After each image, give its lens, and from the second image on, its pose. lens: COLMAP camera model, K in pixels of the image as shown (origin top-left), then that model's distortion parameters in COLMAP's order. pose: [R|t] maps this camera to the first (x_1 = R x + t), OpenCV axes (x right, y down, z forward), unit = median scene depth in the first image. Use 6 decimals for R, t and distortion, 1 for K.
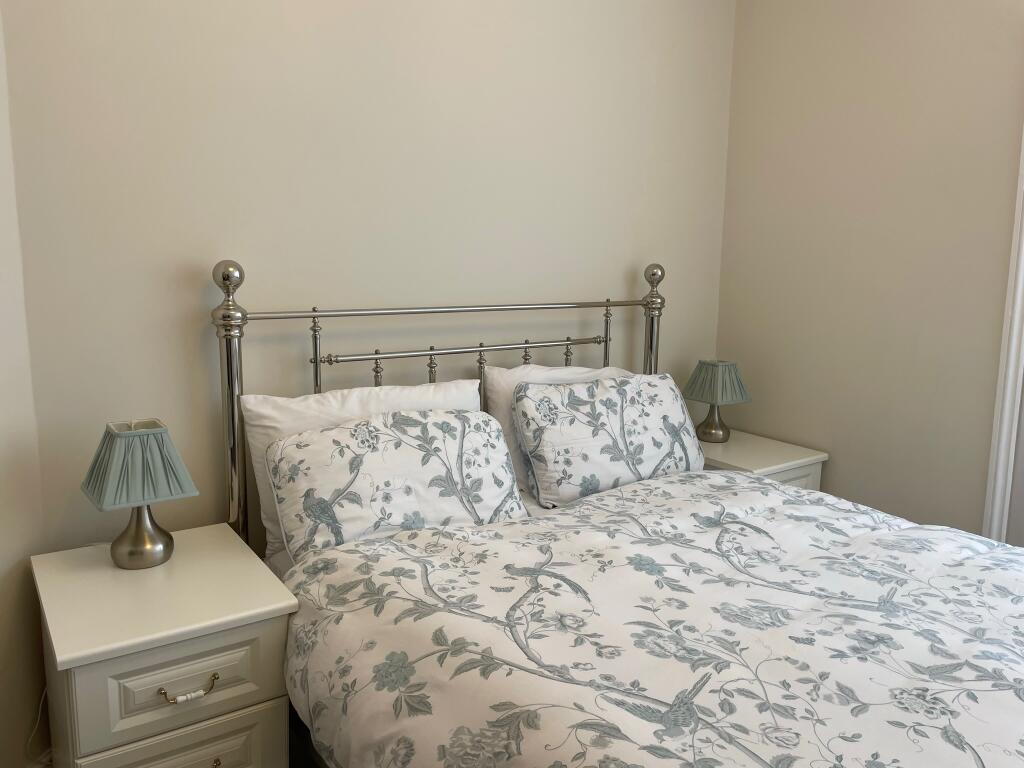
lens RADIAL K [[777.8, 0, 514.5], [0, 777.8, 381.3], [0, 0, 1]] dist [0.088161, -0.113164]
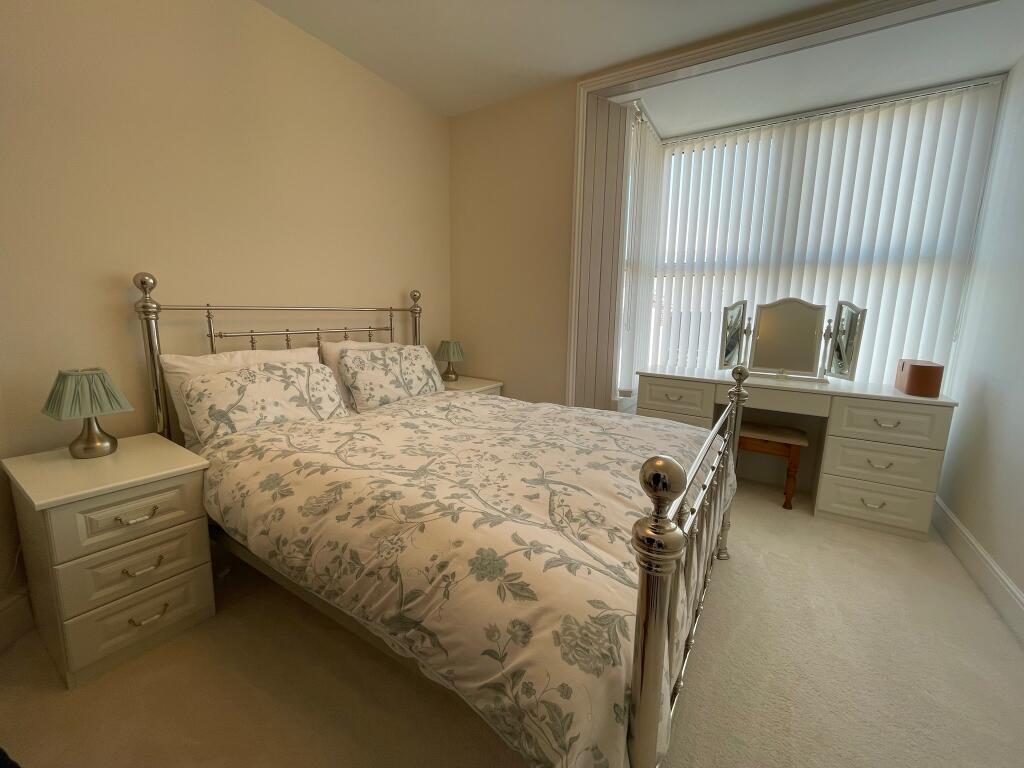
lens RADIAL K [[421.3, 0, 510.3], [0, 421.3, 381.5], [0, 0, 1]] dist [-0.003159, 0.000374]
pose [[0.933079, -0.057393, 0.355062, 0.028475], [0.048514, 0.998248, 0.033869, 0.093962], [-0.356384, -0.014377, 0.934229, -0.110869]]
